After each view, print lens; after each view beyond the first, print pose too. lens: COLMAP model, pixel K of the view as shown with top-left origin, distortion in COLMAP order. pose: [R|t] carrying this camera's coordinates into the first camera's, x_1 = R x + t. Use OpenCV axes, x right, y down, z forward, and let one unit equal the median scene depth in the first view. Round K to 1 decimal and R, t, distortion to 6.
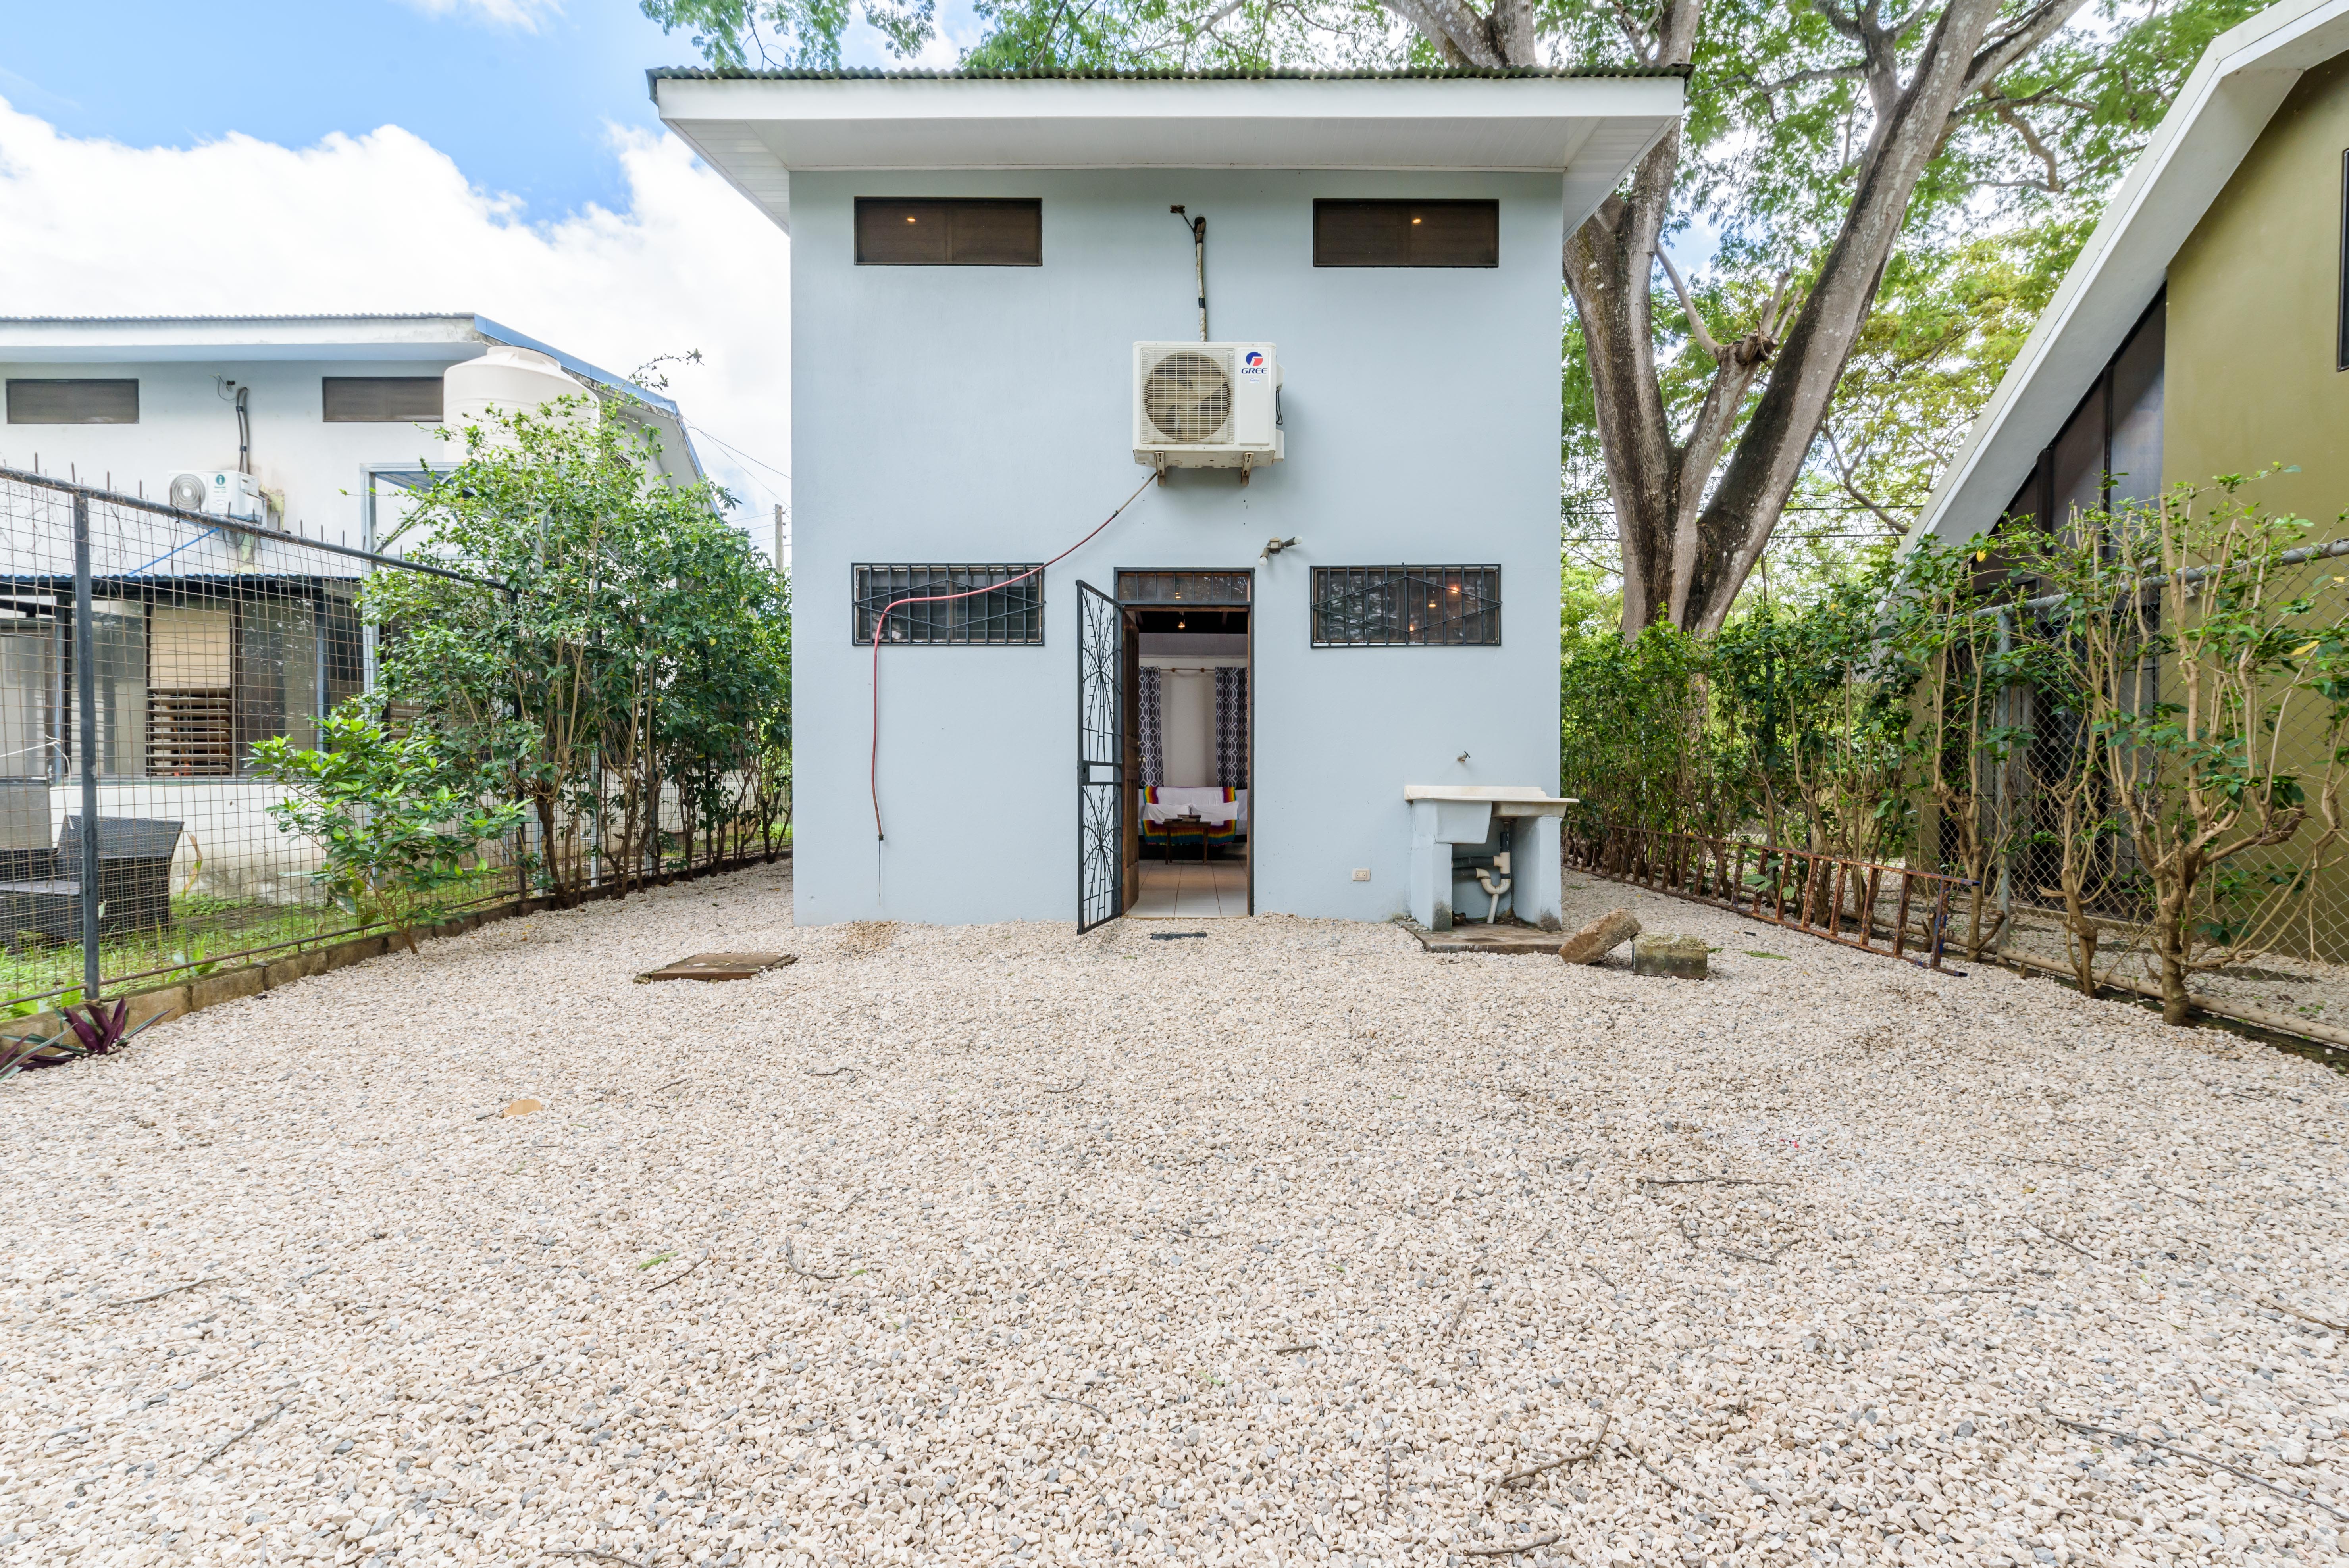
lens RADIAL K [[1012.5, 0, 1174.5], [0, 1012.5, 784.0], [0, 0, 1]] dist [0.000064, -0.000032]
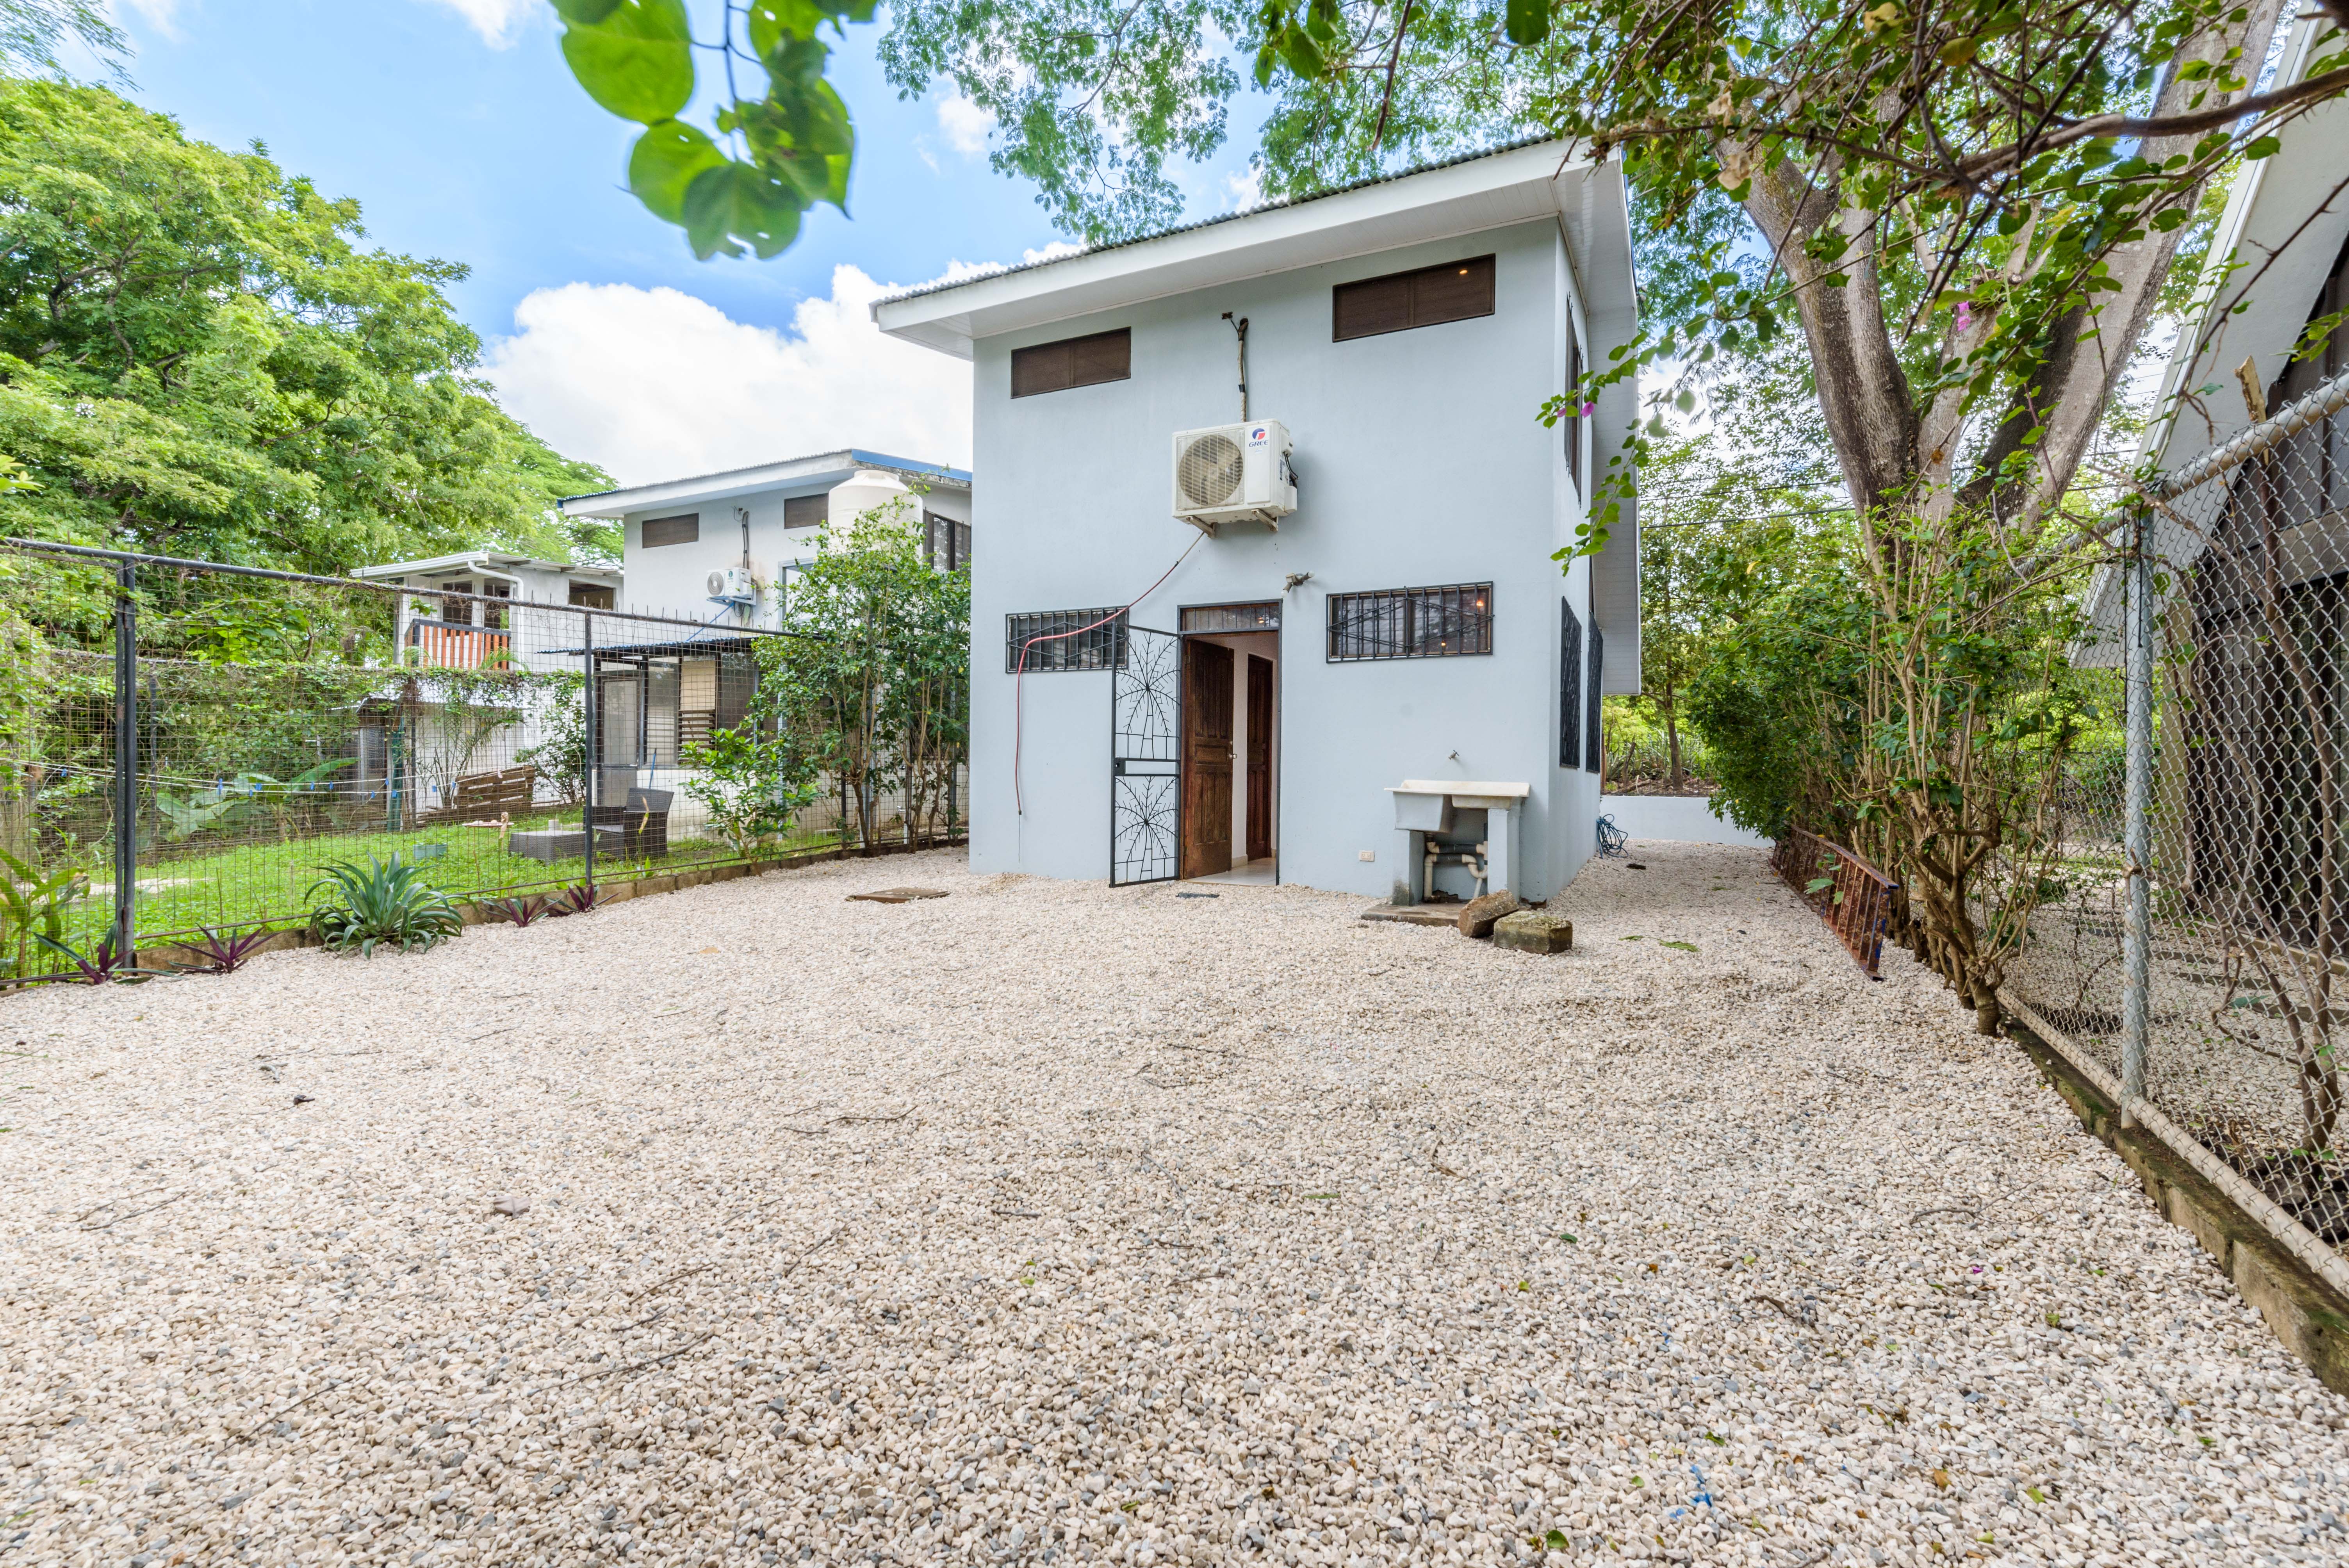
lens RADIAL K [[1009.8, 0, 1170.7], [0, 1009.8, 770.5], [0, 0, 1]] dist [0.000817, -0.000124]
pose [[0.901781, 0.008830, -0.432103, 0.484207], [-0.011984, 0.999918, -0.004578, -0.000795], [0.432027, 0.009307, 0.901813, -0.147814]]
